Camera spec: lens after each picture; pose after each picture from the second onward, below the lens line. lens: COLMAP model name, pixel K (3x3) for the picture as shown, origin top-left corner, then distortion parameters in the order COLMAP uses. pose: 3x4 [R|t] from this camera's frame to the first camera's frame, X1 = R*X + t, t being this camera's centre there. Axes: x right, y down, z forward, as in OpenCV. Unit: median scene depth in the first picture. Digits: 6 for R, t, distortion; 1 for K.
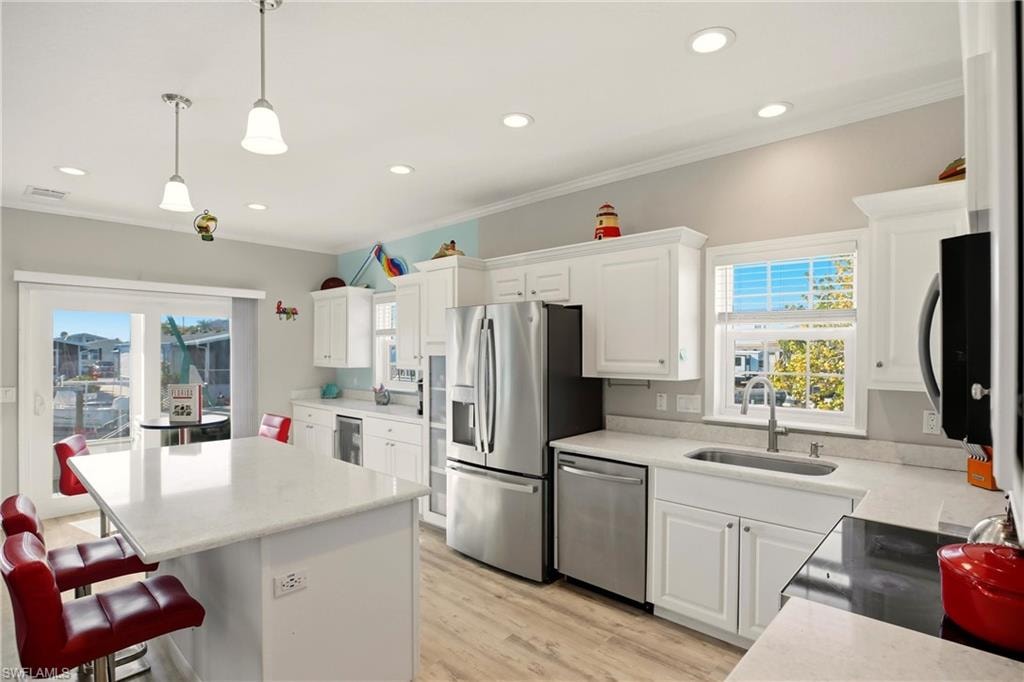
lens RADIAL K [[516.1, 0, 515.6], [0, 516.1, 343.5], [0, 0, 1]] dist [-0.028100, 0.002340]
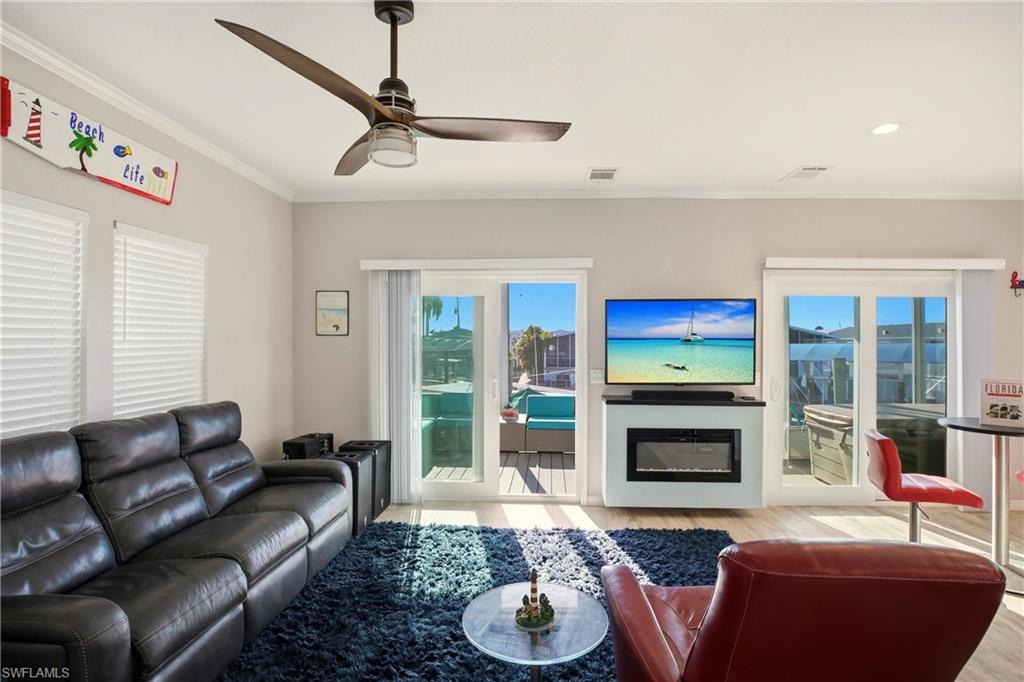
lens RADIAL K [[516.1, 0, 515.1], [0, 516.1, 338.7], [0, 0, 1]] dist [-0.028100, 0.002340]
pose [[0.671359, -0.005612, -0.741112, -0.476189], [0.006203, 0.999979, -0.001952, 0.014832], [0.741107, -0.003286, 0.671379, -0.043132]]
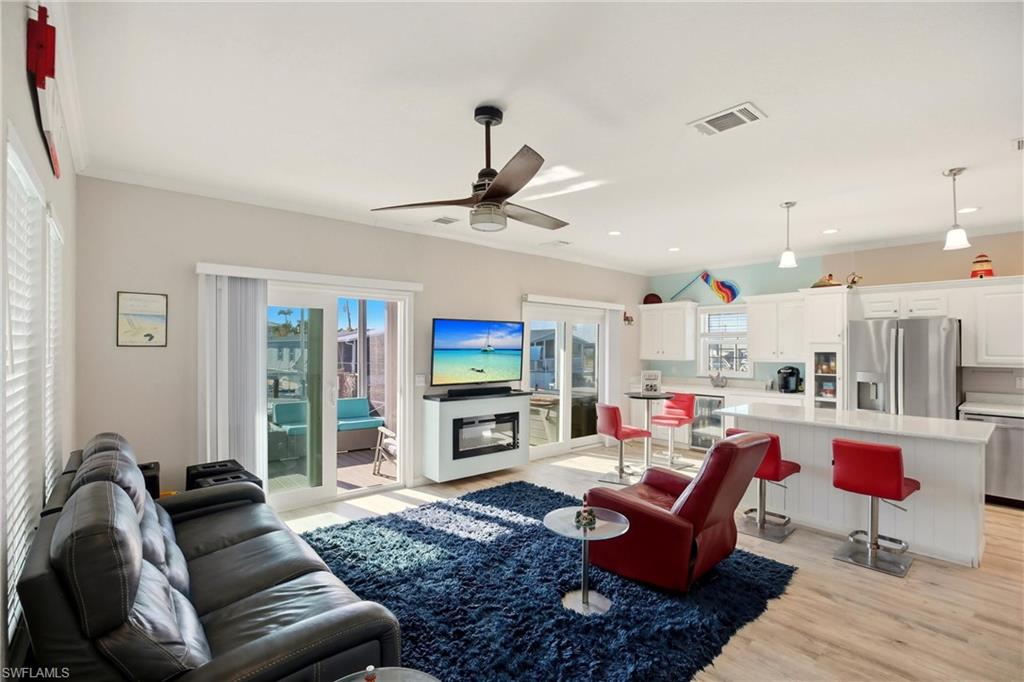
lens RADIAL K [[476.4, 0, 542.5], [0, 476.4, 342.6], [0, 0, 1]] dist [-0.012683, 0.000107]
pose [[0.998701, 0.003225, -0.050859, -0.732589], [-0.003094, 0.999992, 0.002655, -0.003663], [0.050867, -0.002494, 0.998702, -0.332394]]
